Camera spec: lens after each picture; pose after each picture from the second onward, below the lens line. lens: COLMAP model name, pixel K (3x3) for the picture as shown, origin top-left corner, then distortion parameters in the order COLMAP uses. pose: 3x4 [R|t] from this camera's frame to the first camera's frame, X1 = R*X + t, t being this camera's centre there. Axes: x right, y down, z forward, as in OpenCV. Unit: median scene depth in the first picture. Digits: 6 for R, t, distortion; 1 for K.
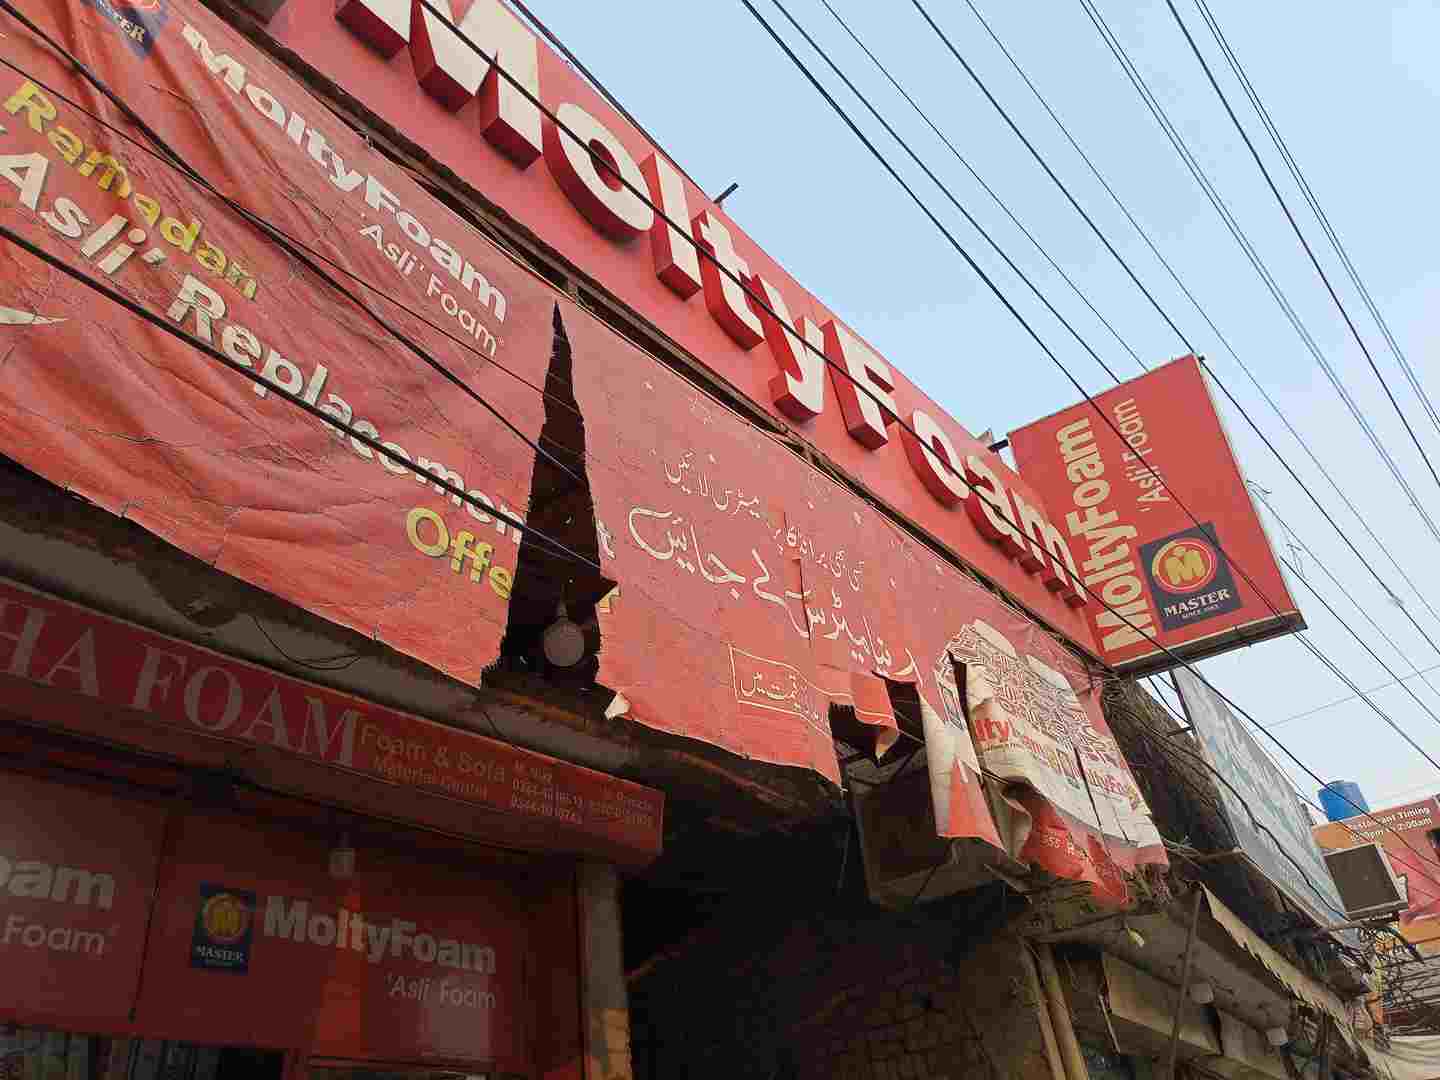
lens RADIAL K [[1046.8, 0, 720.0], [0, 1046.8, 540.0], [0, 0, 1]] dist [-0.023876, 0.010450]
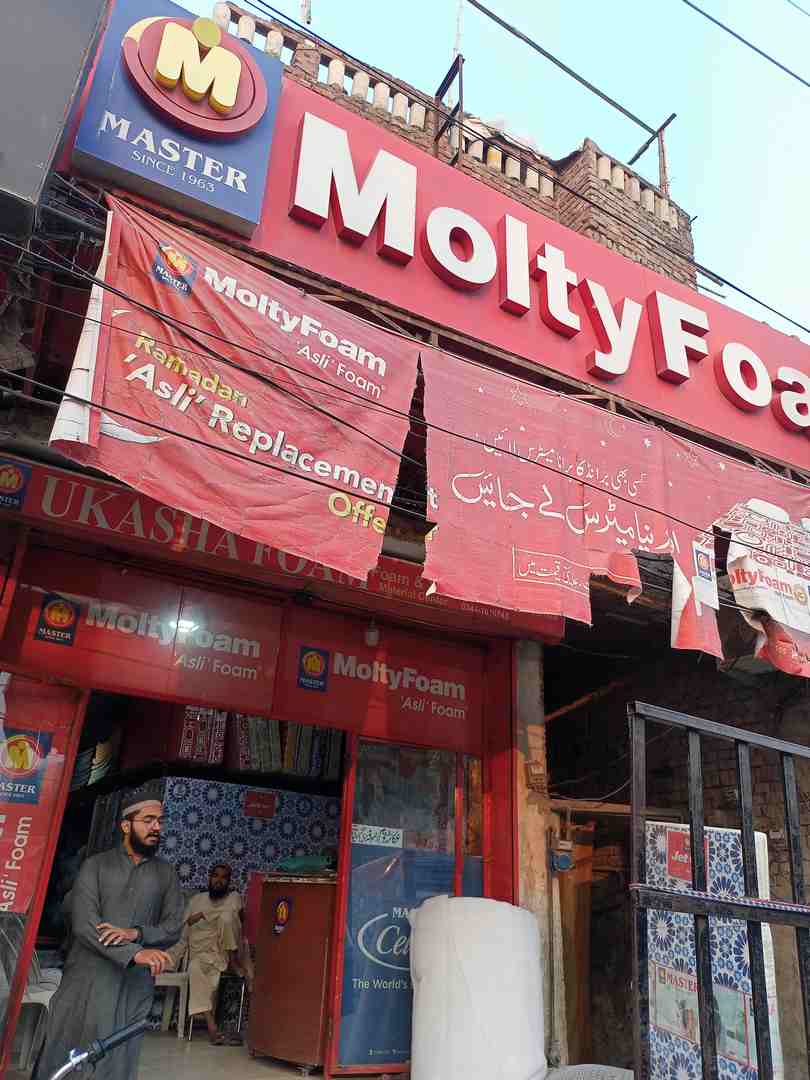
lens RADIAL K [[773.1, 0, 405.0], [0, 773.1, 540.0], [0, 0, 1]] dist [-0.037449, -0.003007]
pose [[0.920641, 0.001344, -0.390408, 0.296851], [0.079347, 0.978479, 0.190480, -0.150966], [0.382262, -0.206341, 0.900721, -0.225046]]
